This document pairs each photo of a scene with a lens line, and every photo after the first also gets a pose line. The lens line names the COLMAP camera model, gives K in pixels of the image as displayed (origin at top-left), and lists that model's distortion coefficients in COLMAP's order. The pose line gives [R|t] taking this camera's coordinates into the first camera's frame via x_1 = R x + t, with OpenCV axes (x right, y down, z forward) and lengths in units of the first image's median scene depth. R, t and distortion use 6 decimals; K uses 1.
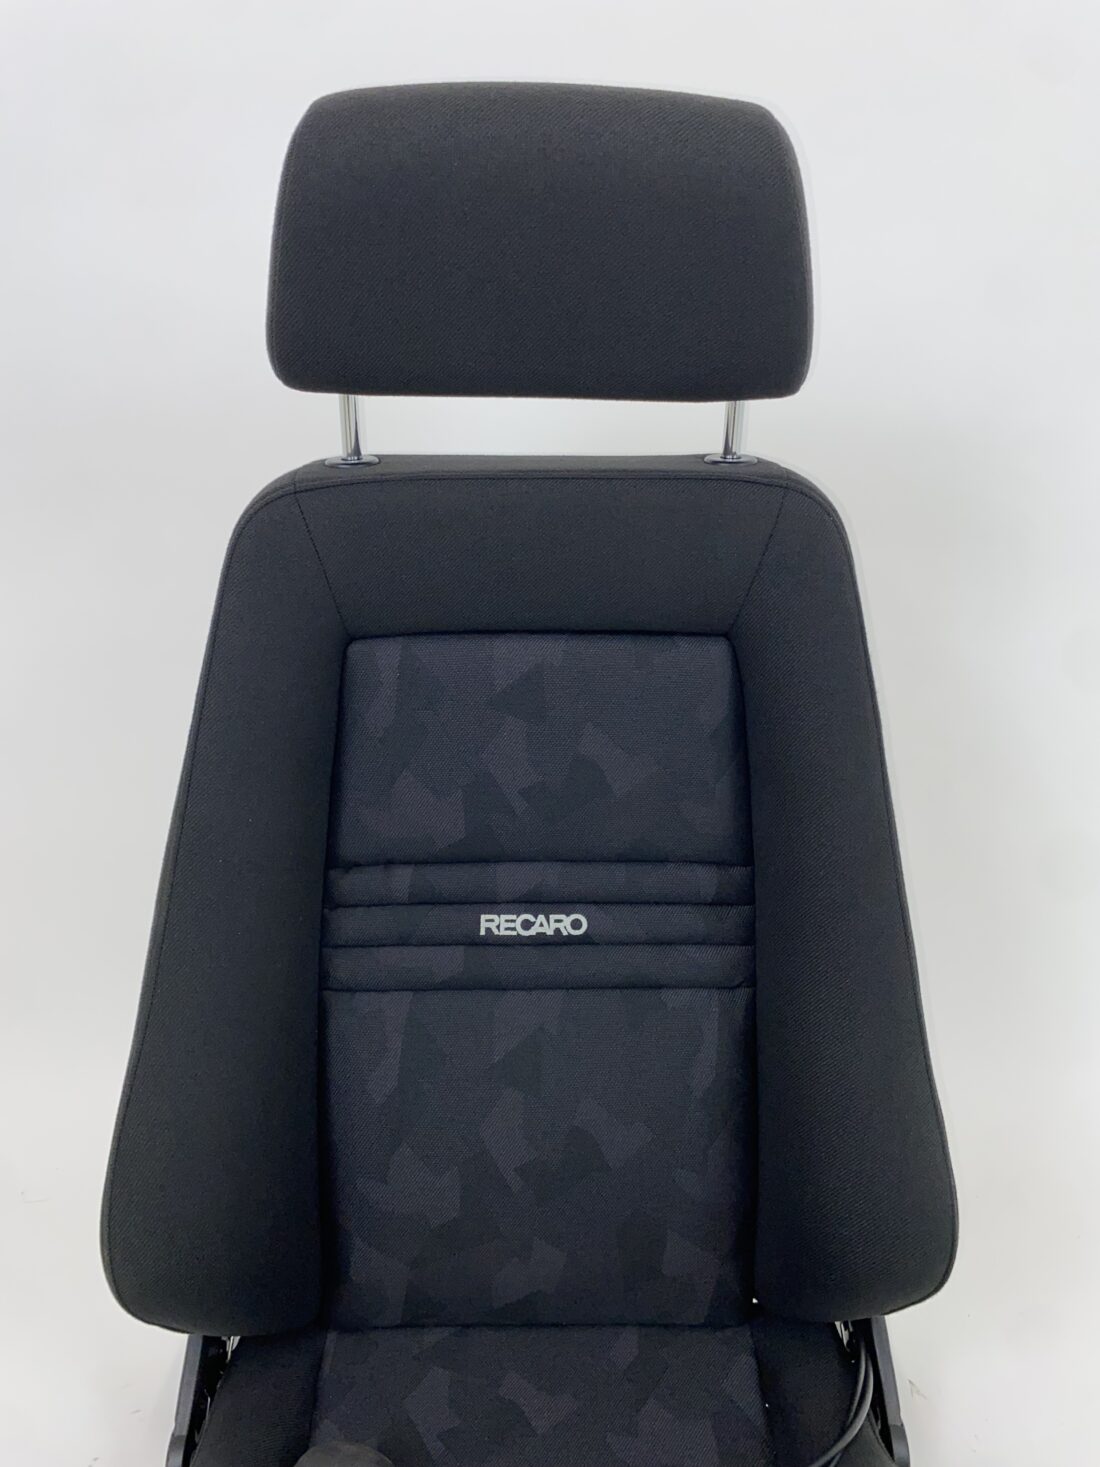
lens RADIAL K [[1121.3, 0, 561.3], [0, 1121.3, 709.4], [0, 0, 1]] dist [0.026477, -0.024435]
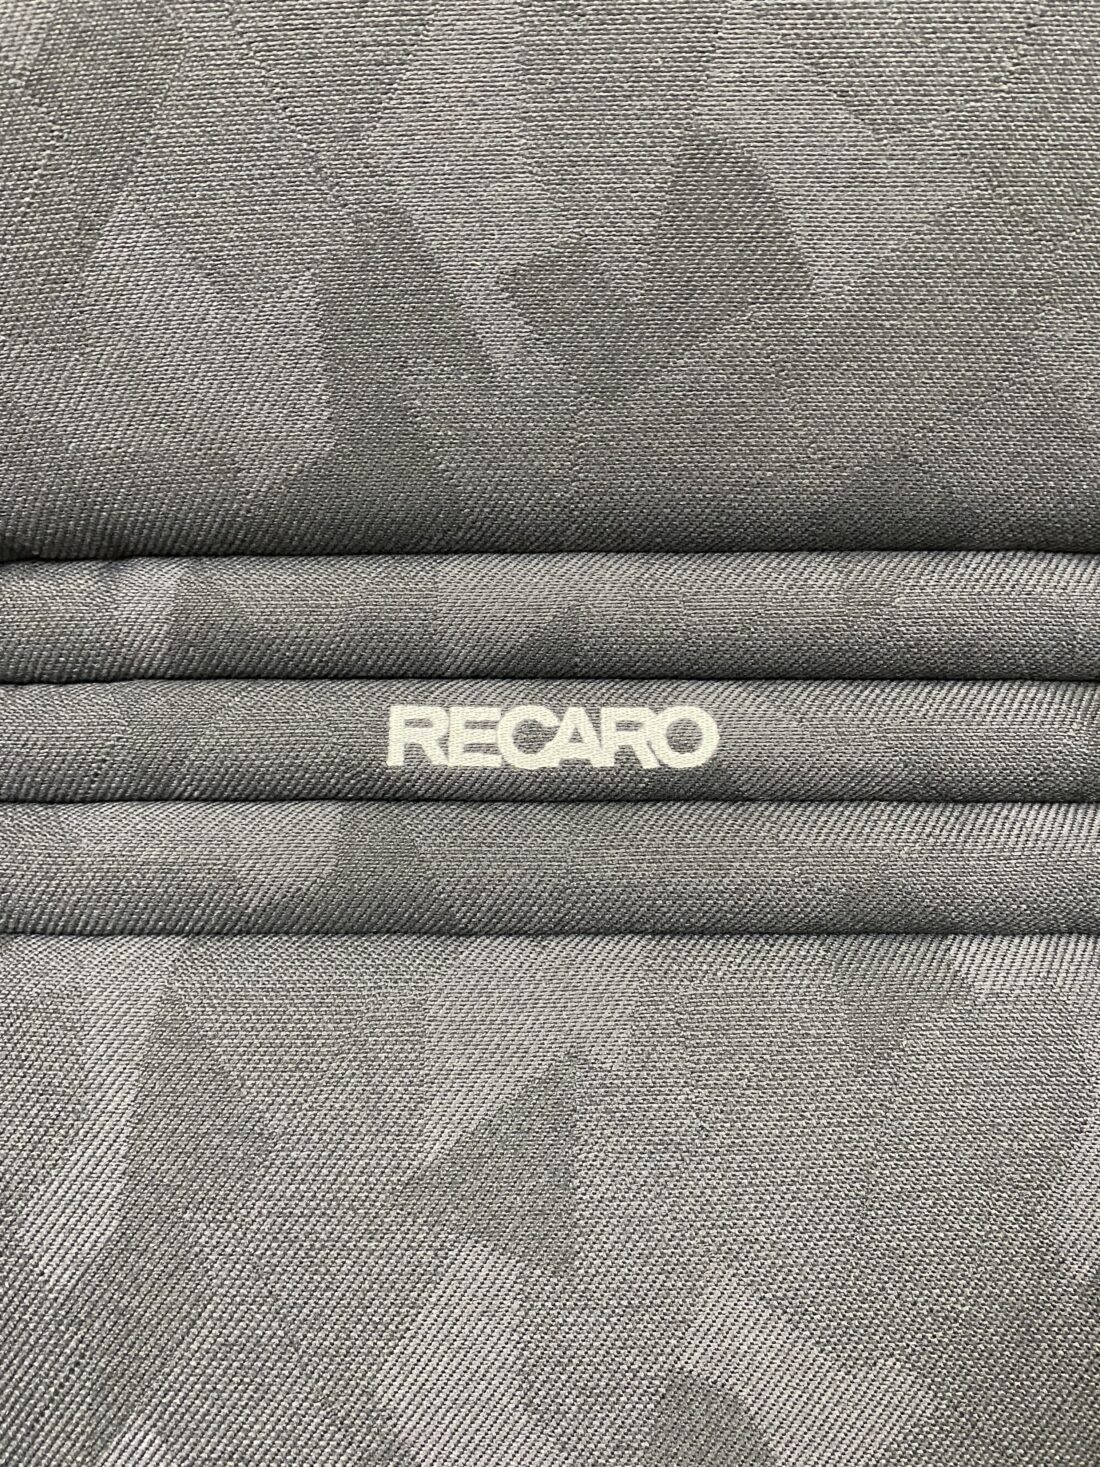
lens RADIAL K [[1121.3, 0, 553.9], [0, 1121.3, 723.4], [0, 0, 1]] dist [0.026477, -0.024435]
pose [[0.998612, -0.000800, -0.052662, -0.007150], [0.003487, 0.998695, 0.050948, 0.172781], [0.052552, -0.051061, 0.997312, 0.682014]]
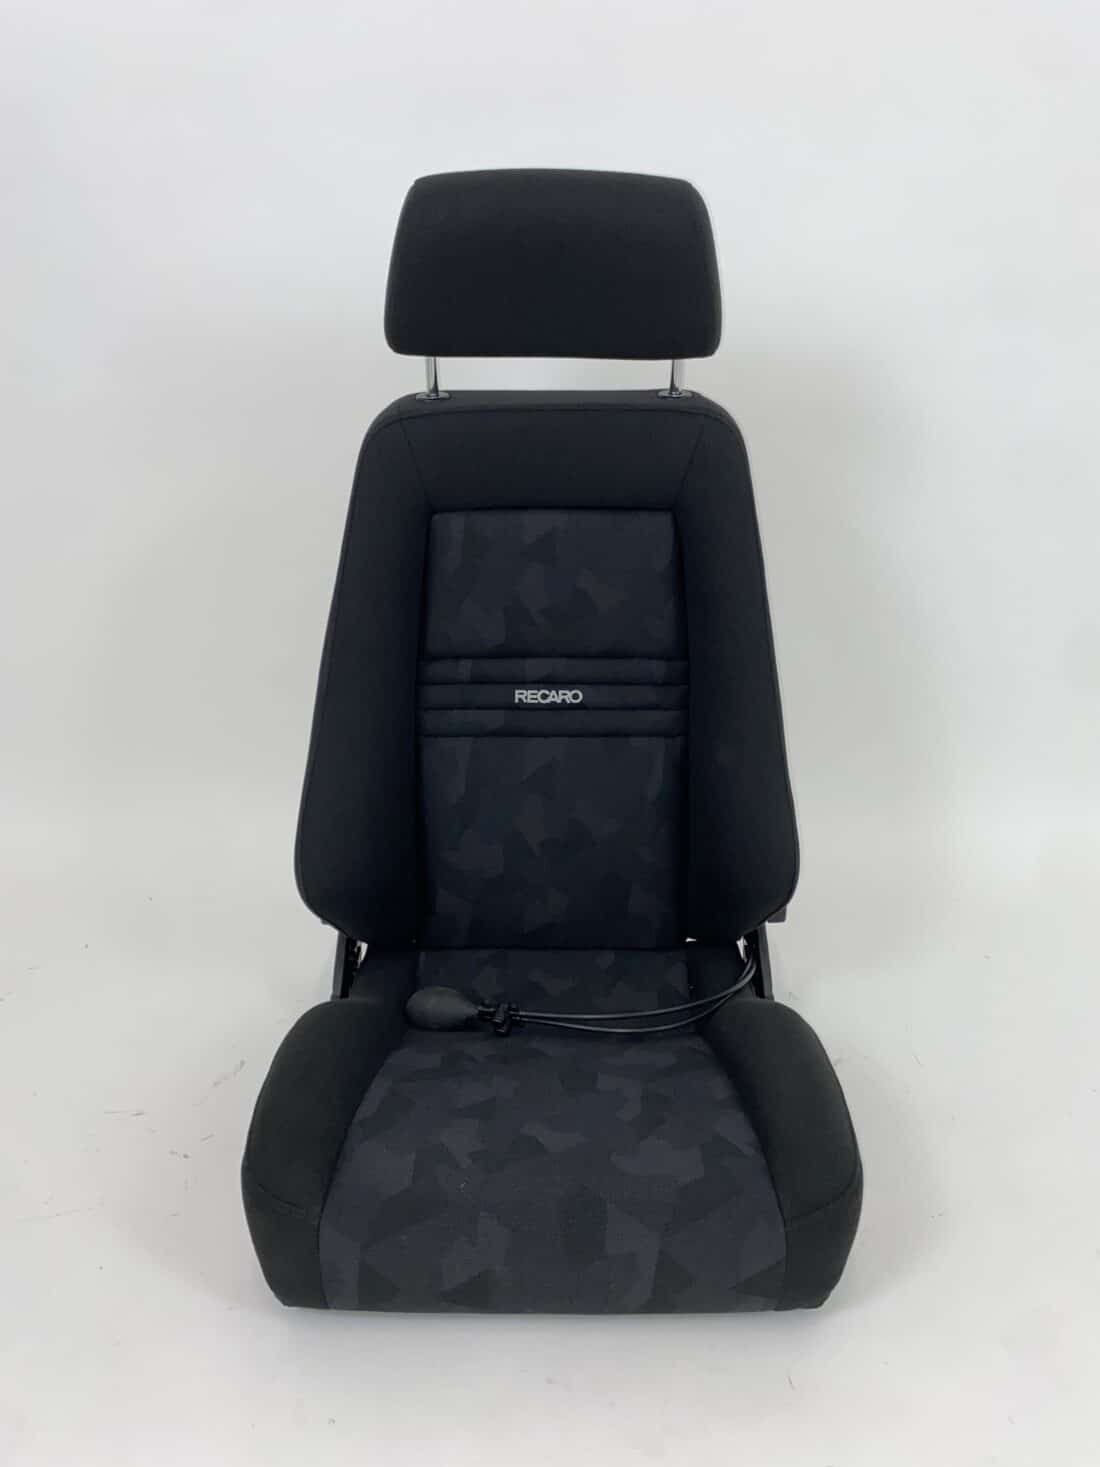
lens RADIAL K [[1121.3, 0, 566.9], [0, 1121.3, 727.3], [0, 0, 1]] dist [0.026477, -0.024435]
pose [[0.999961, 0.001470, -0.008674, 0.015074], [-0.000484, 0.993645, 0.112559, 0.057470], [0.008784, -0.112551, 0.993607, -0.579351]]
